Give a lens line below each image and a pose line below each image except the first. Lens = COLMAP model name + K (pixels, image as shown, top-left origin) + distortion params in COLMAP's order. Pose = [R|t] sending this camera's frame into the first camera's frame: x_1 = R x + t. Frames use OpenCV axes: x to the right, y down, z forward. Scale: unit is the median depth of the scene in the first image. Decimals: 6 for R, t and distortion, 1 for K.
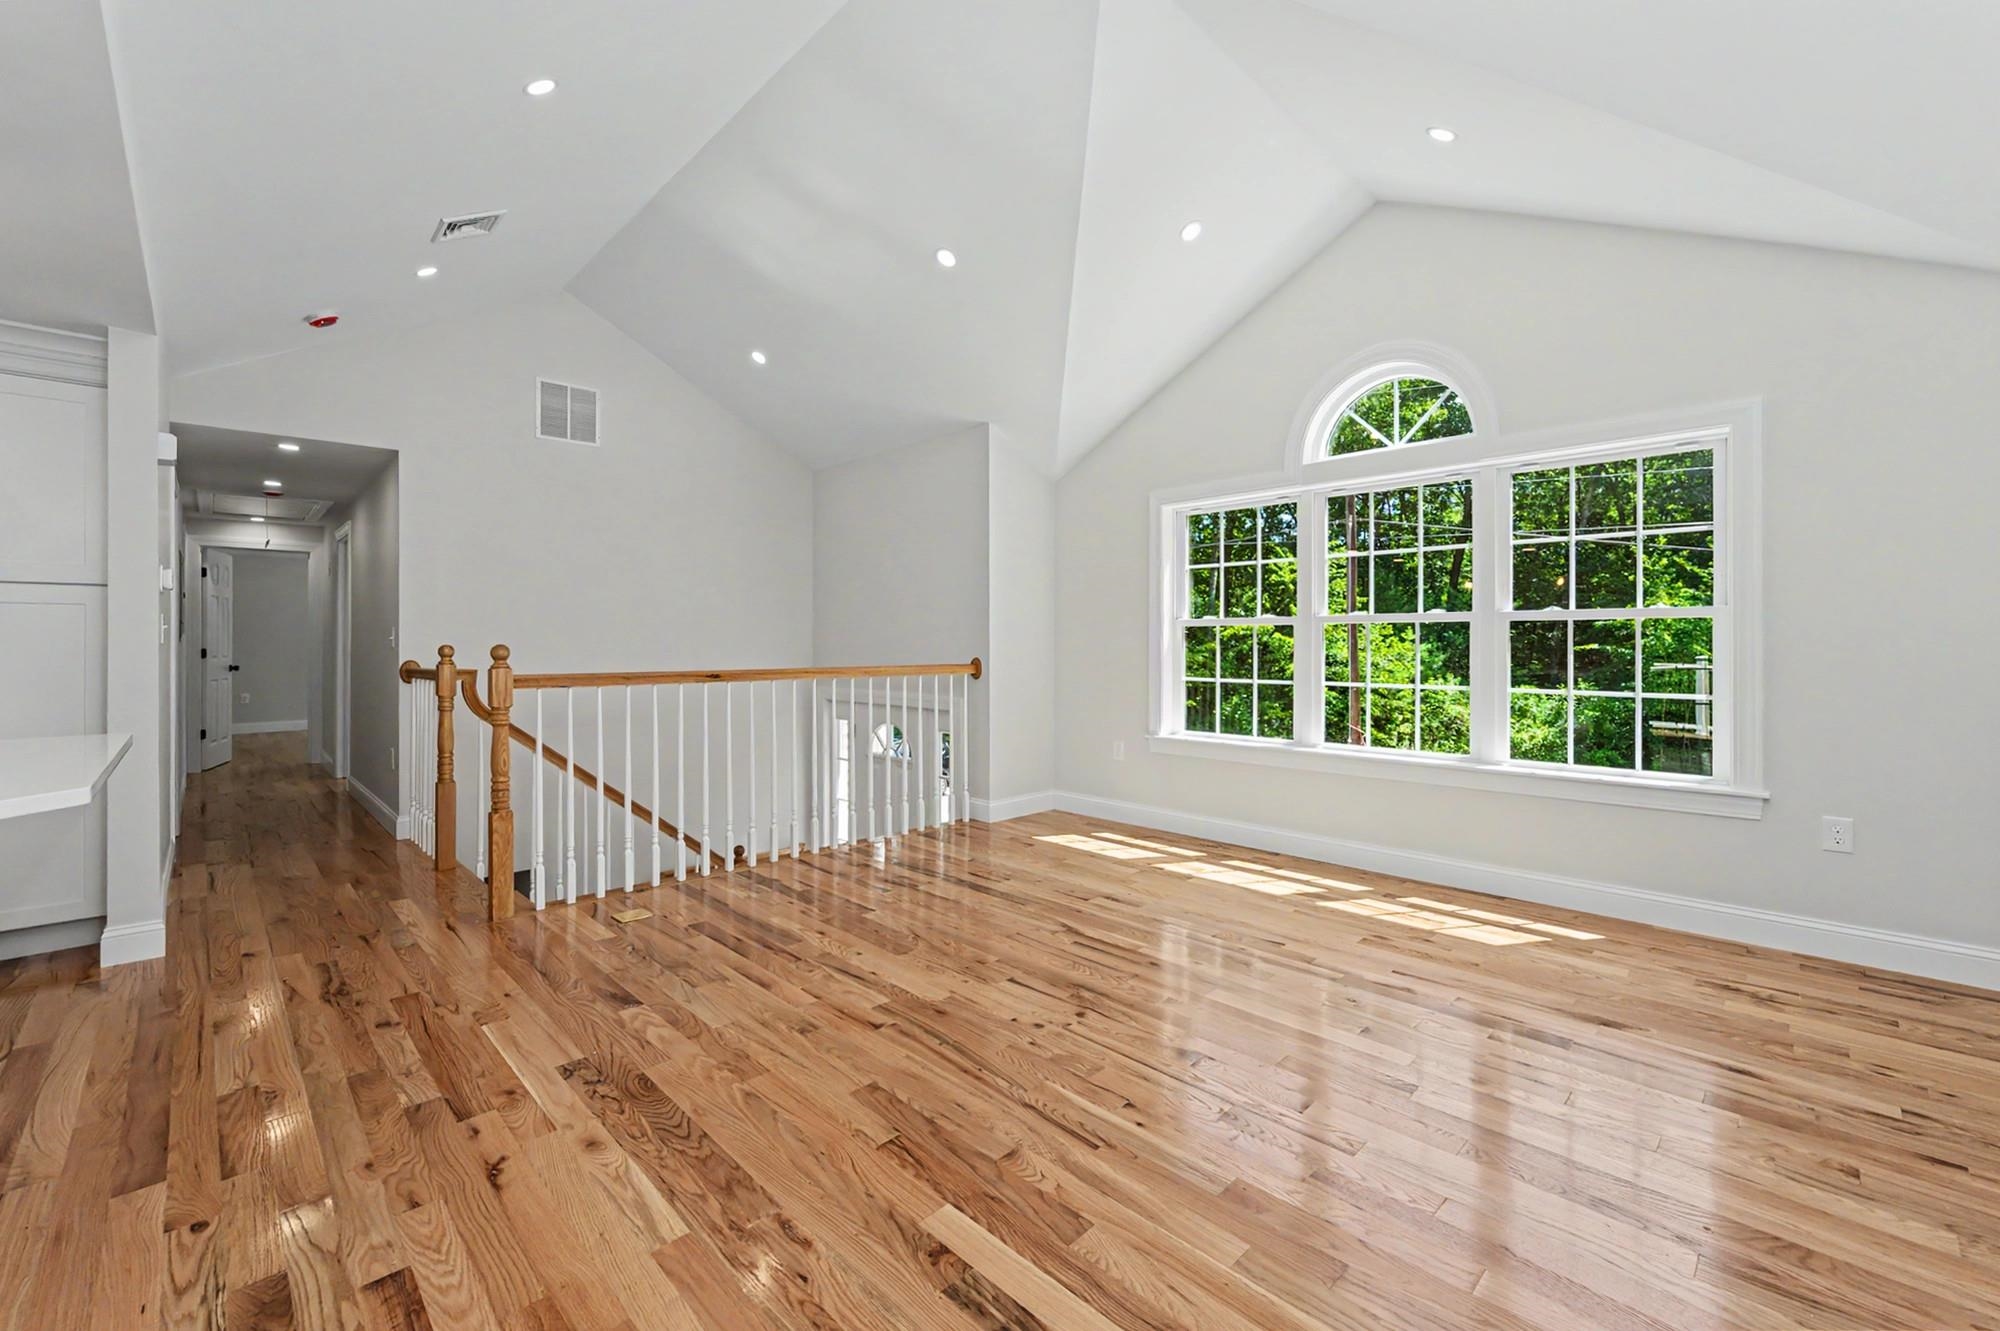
lens RADIAL K [[826.8, 0, 996.1], [0, 826.8, 644.7], [0, 0, 1]] dist [-0.004871, 0.000848]
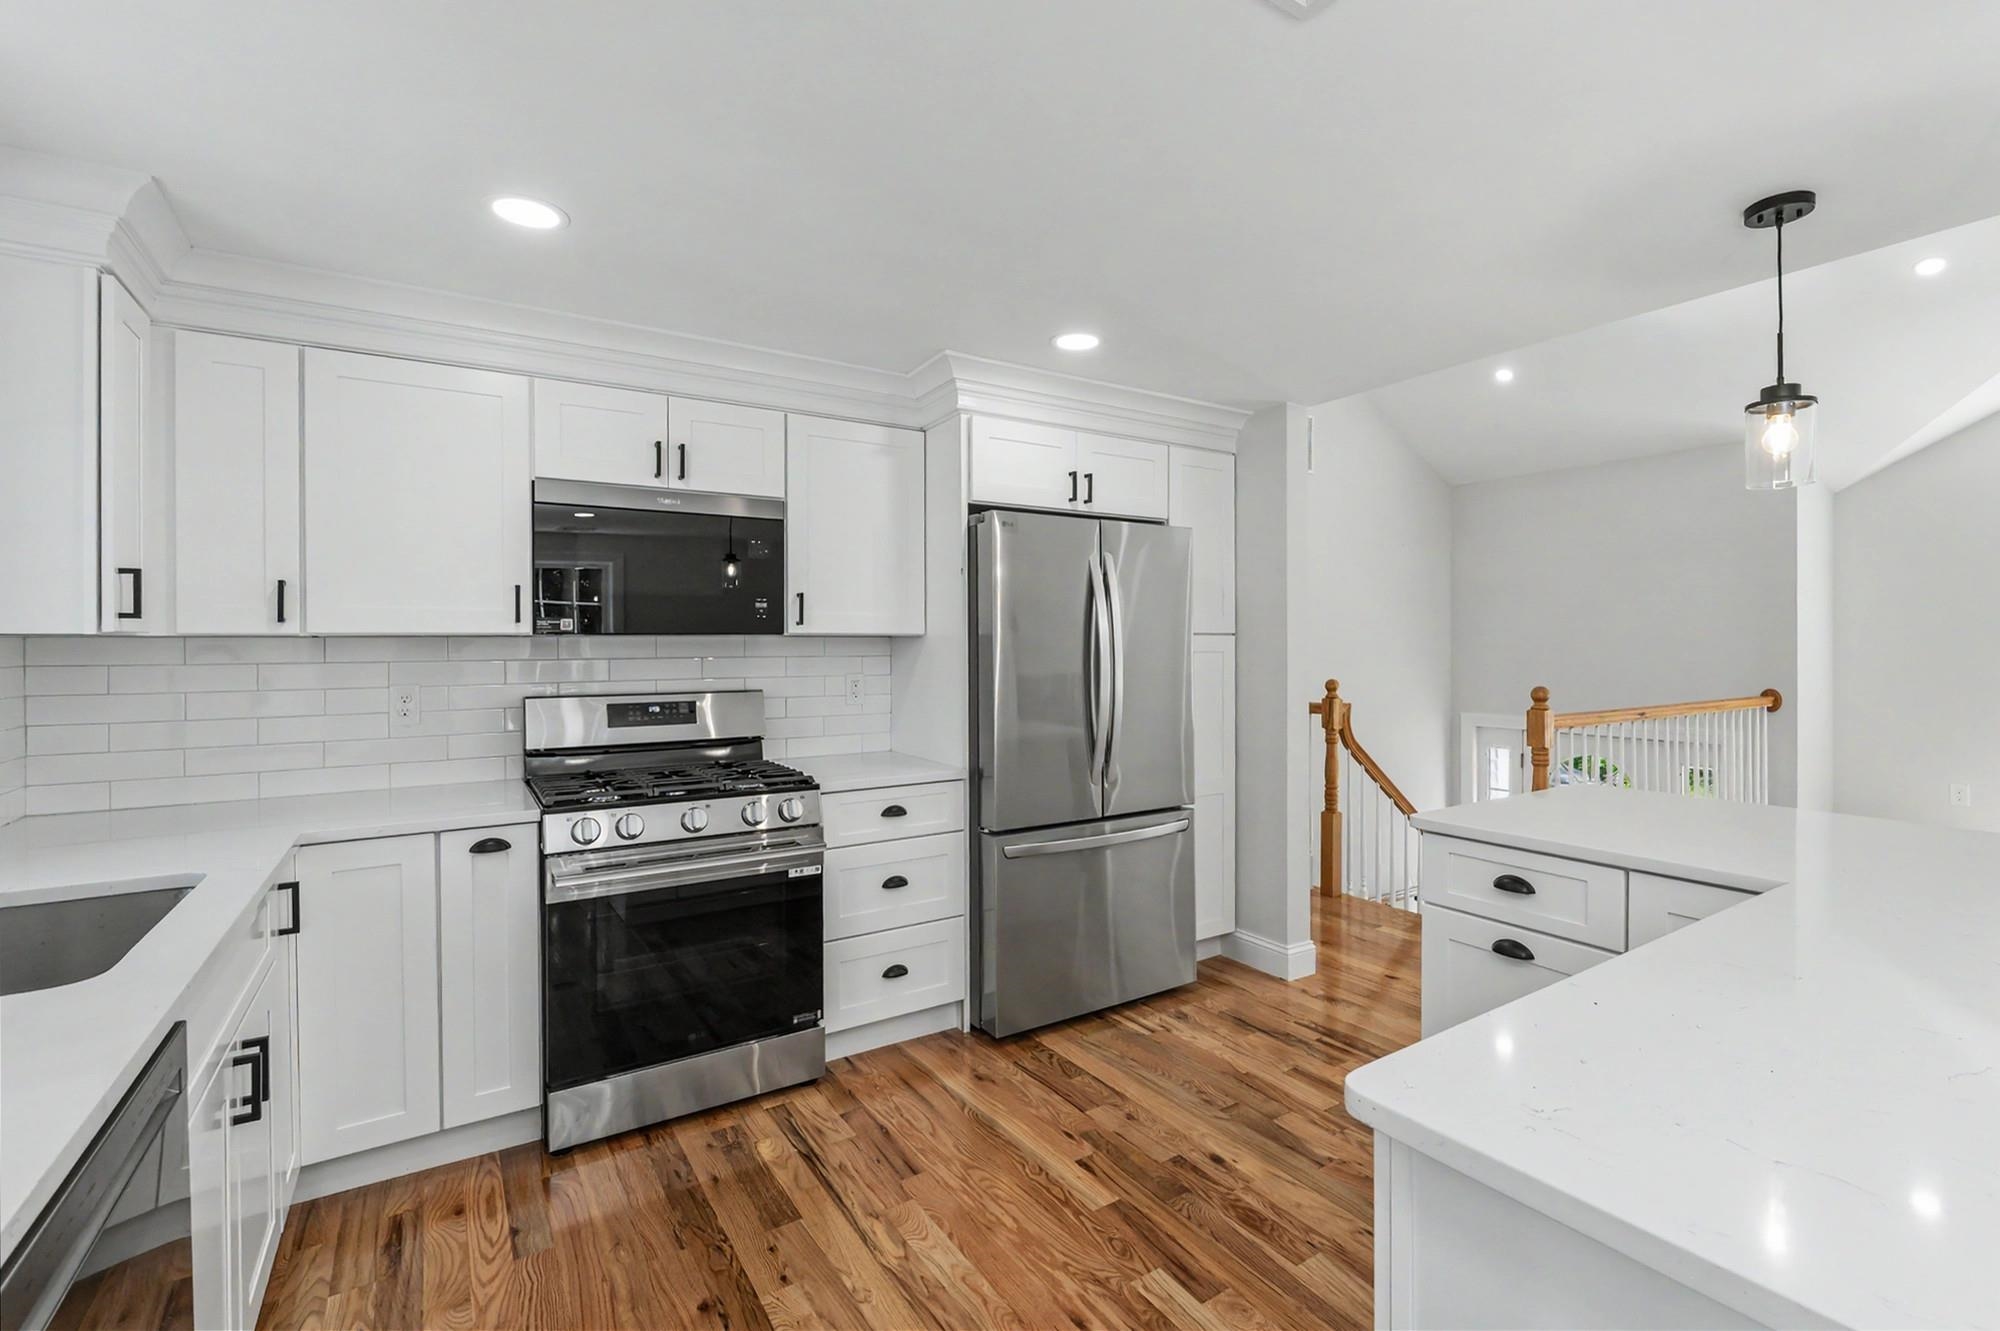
lens RADIAL K [[871.0, 0, 1012.8], [0, 871.0, 661.4], [0, 0, 1]] dist [0.000655, 0.000006]
pose [[0.979684, 0.002525, -0.200534, -1.410056], [0.000888, 0.999856, 0.016926, -0.068492], [0.200548, -0.016760, 0.979541, -0.261743]]
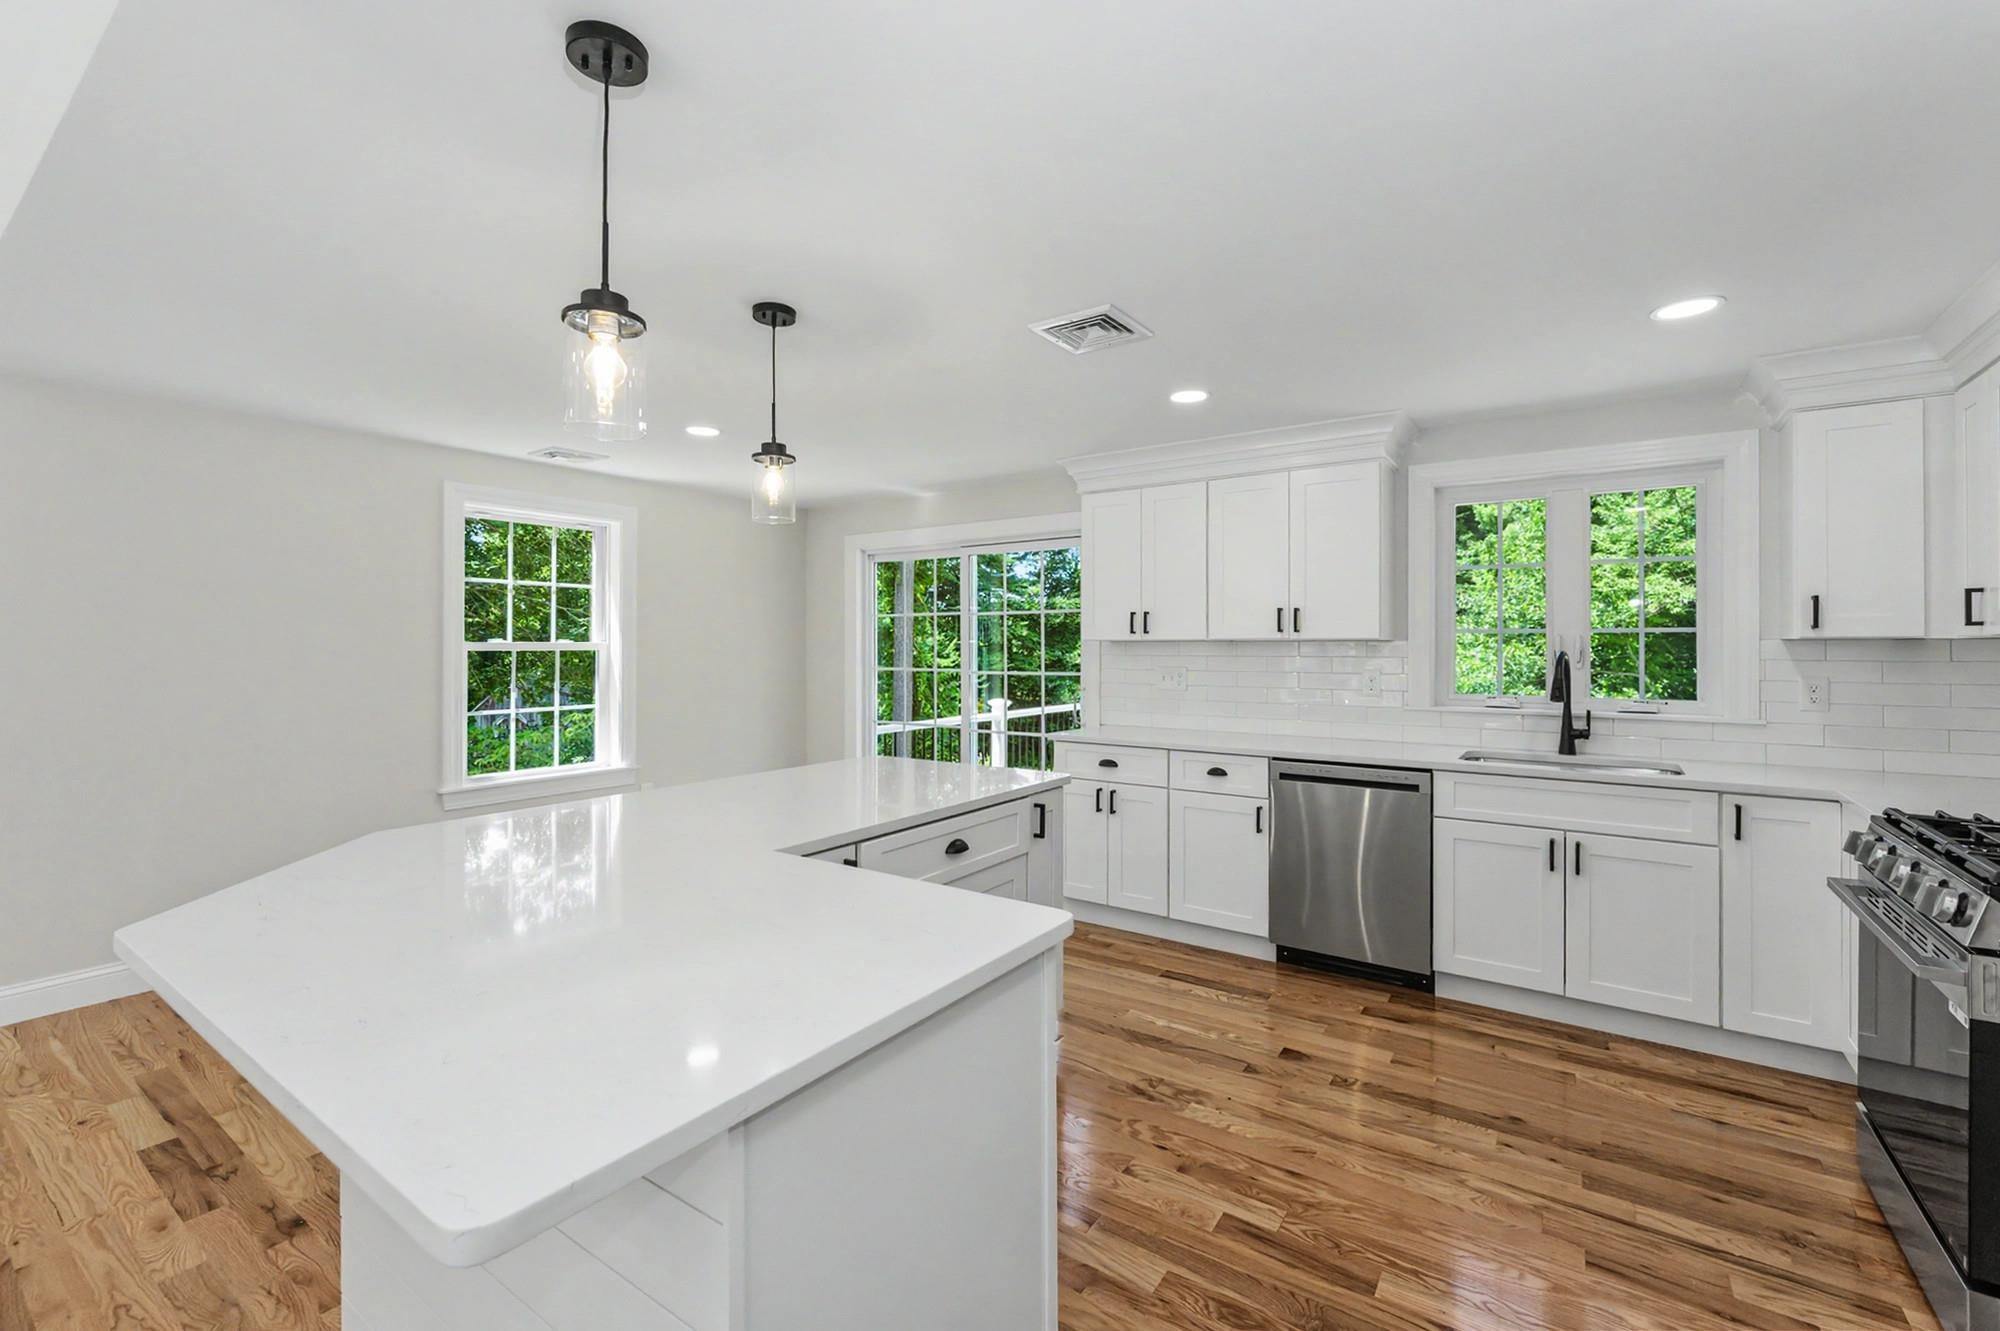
lens RADIAL K [[843.6, 0, 1000.8], [0, 843.6, 645.8], [0, 0, 1]] dist [0.000843, -0.000399]
pose [[-0.982944, 0.001405, -0.183899, -1.053964], [0.001059, 0.999997, 0.001981, -0.073025], [0.183902, 0.001753, -0.982943, 1.168413]]
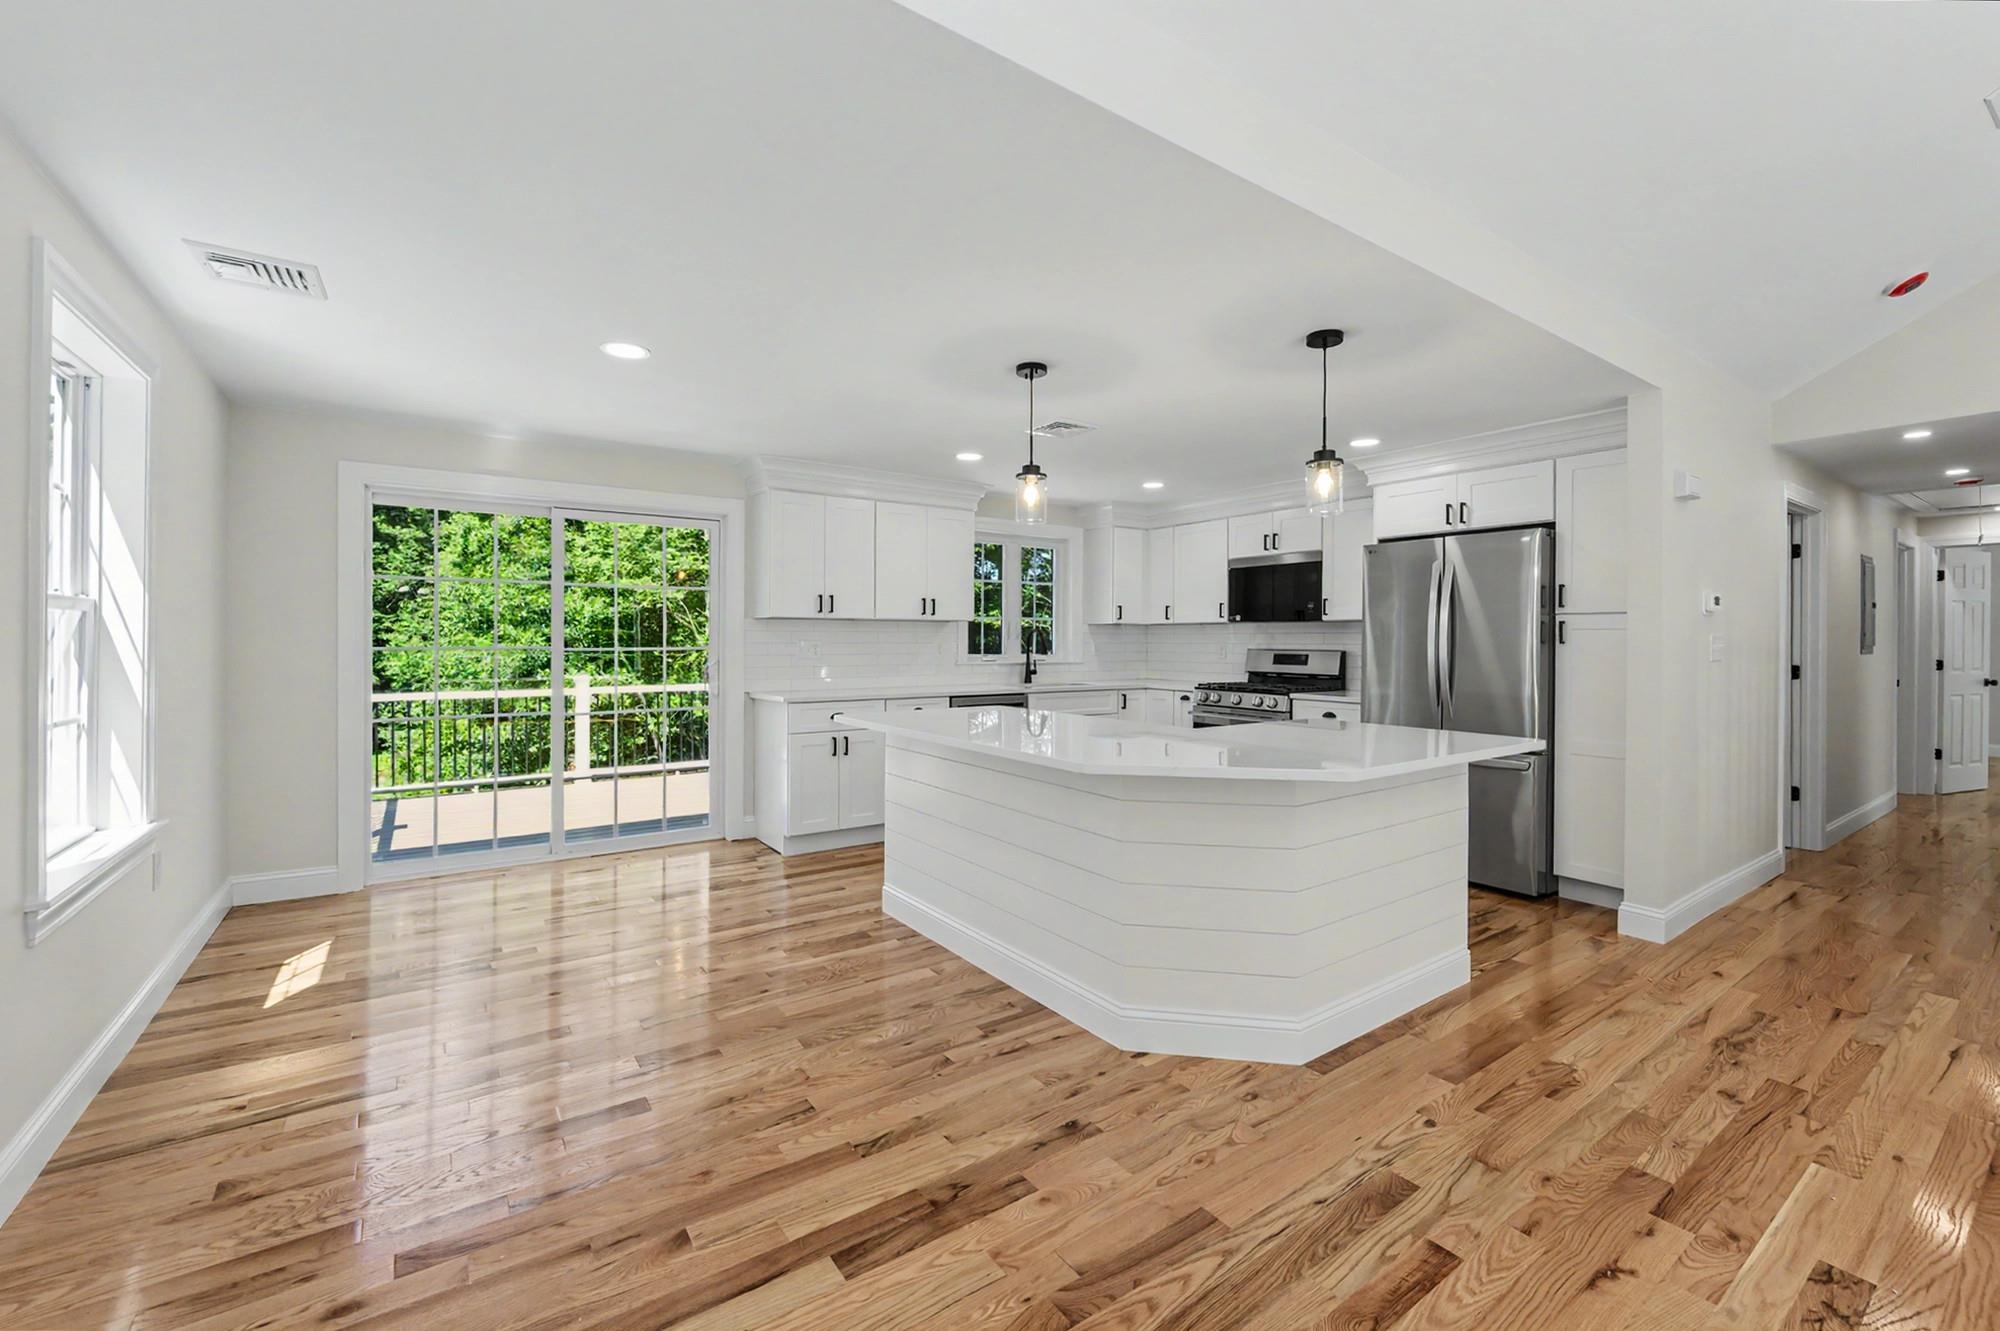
lens RADIAL K [[826.8, 0, 1001.9], [0, 826.8, 638.8], [0, 0, 1]] dist [-0.004871, 0.000848]
pose [[-0.162942, 0.001703, -0.986634, 0.280685], [-0.006602, 0.999974, 0.002816, -0.038469], [0.986614, 0.006972, -0.162926, 0.352203]]
